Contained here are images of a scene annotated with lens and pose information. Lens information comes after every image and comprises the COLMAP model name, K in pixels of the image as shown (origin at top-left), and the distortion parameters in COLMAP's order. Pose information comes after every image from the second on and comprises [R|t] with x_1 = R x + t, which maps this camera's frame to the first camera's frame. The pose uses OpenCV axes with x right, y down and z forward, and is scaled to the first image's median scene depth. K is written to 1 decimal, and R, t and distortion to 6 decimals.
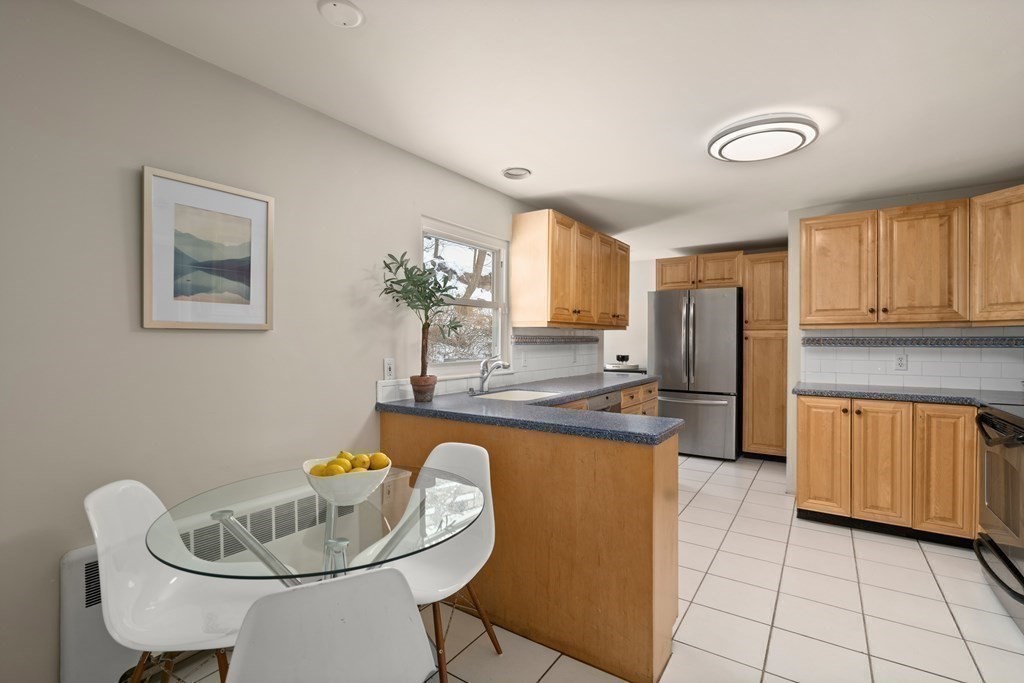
lens RADIAL K [[476.1, 0, 514.2], [0, 476.1, 345.7], [0, 0, 1]] dist [0.002115, 0.001467]
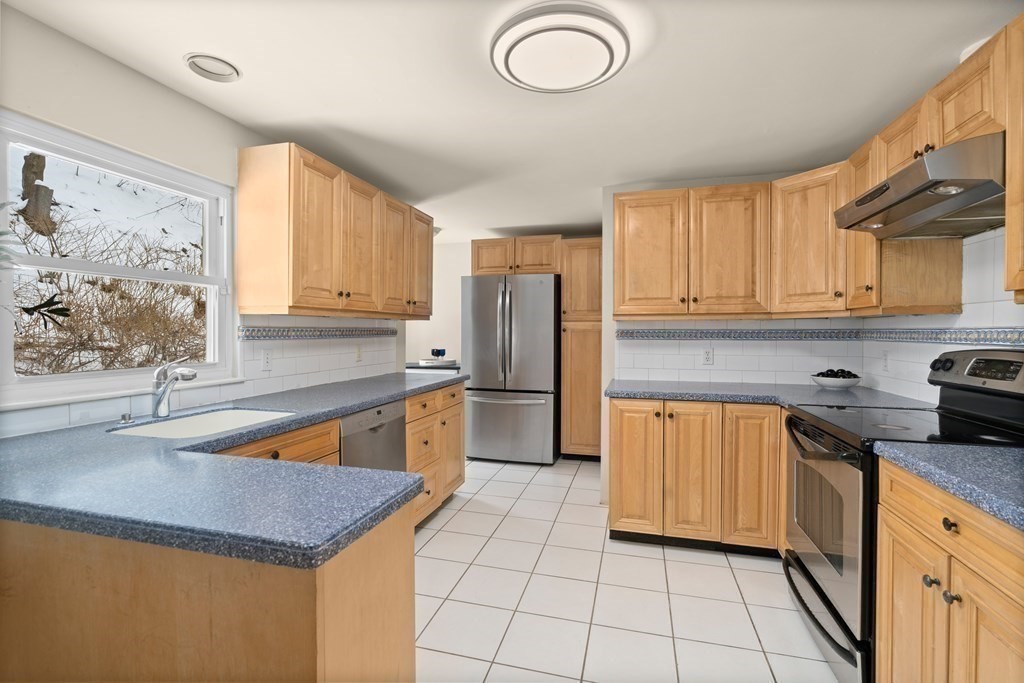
lens RADIAL K [[476.1, 0, 514.2], [0, 476.1, 345.7], [0, 0, 1]] dist [0.002115, 0.001467]
pose [[0.948824, -0.009802, 0.315653, 0.160934], [0.003949, 0.999808, 0.019178, -0.005910], [-0.315780, -0.016950, 0.948681, 0.242974]]
